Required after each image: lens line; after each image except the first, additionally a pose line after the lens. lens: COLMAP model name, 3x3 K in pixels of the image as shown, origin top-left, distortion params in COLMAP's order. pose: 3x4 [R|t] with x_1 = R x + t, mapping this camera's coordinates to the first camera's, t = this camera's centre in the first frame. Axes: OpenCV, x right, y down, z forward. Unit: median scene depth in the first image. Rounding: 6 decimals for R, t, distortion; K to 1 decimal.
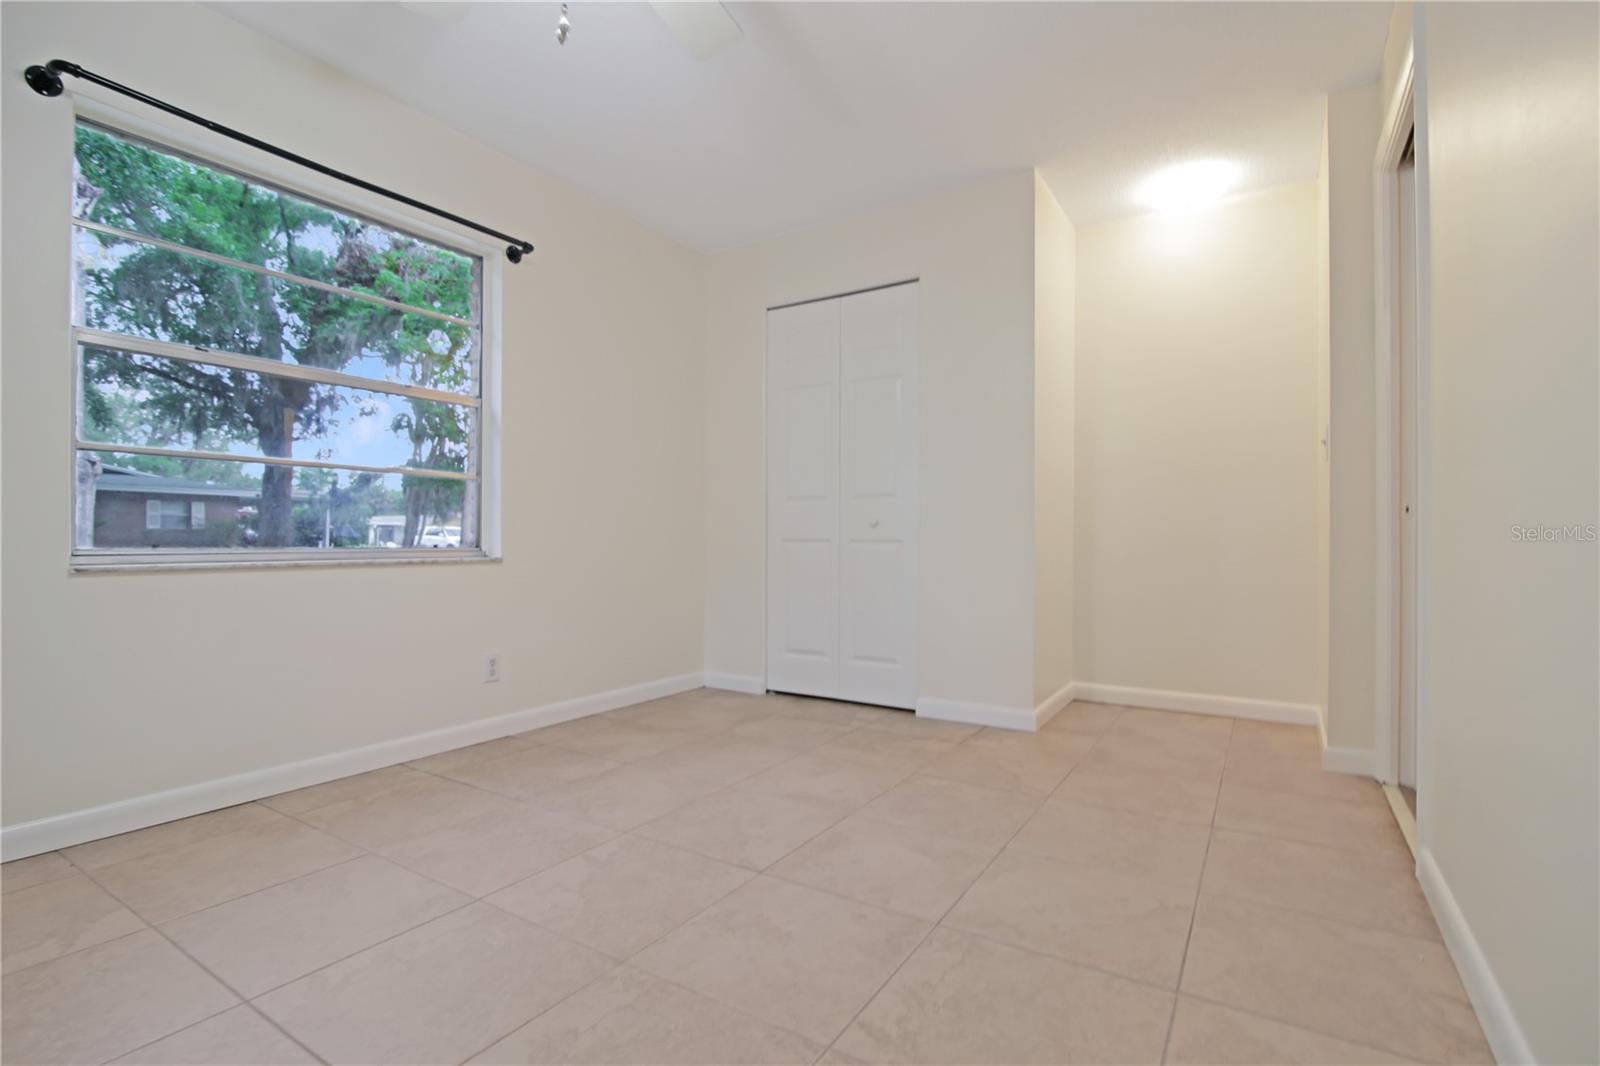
lens RADIAL K [[748.5, 0, 800.0], [0, 748.5, 533.0], [0, 0, 1]] dist [-0.020179, 0.001210]
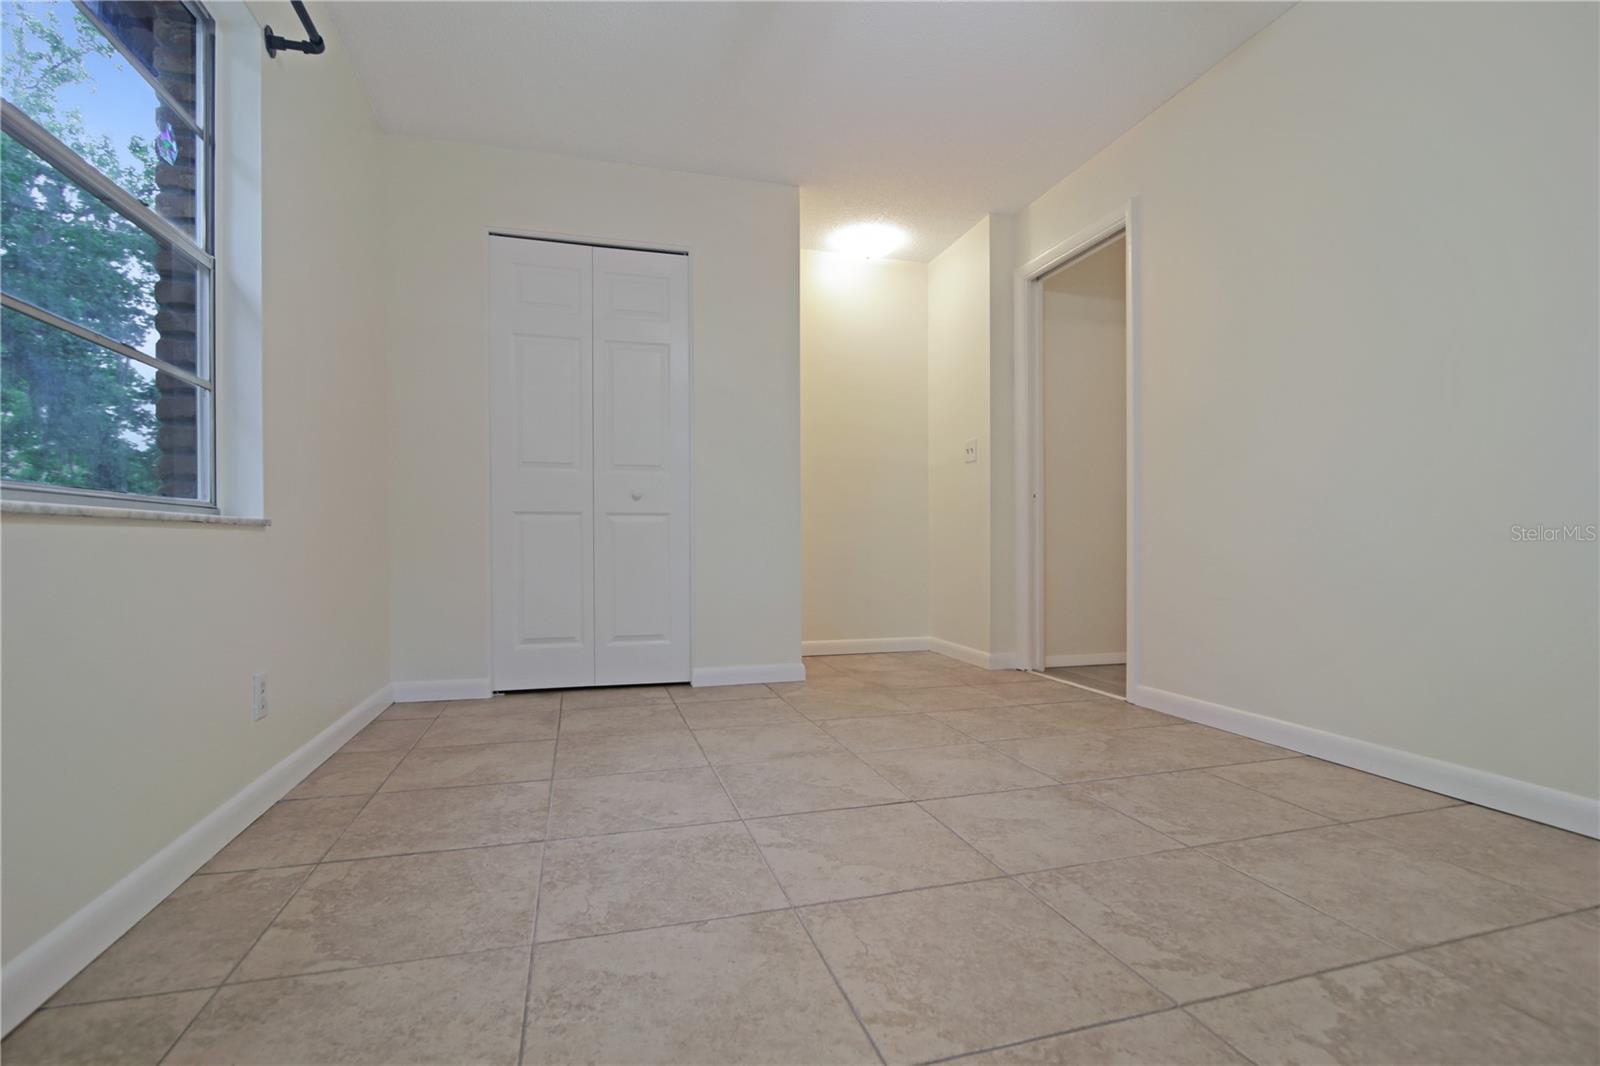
lens RADIAL K [[754.8, 0, 805.2], [0, 754.8, 545.4], [0, 0, 1]] dist [-0.020335, 0.002156]
pose [[0.654490, -0.005155, 0.756053, -0.707500], [-0.004709, 0.999930, 0.010894, 0.056431], [-0.756056, -0.010690, 0.654420, 0.302503]]
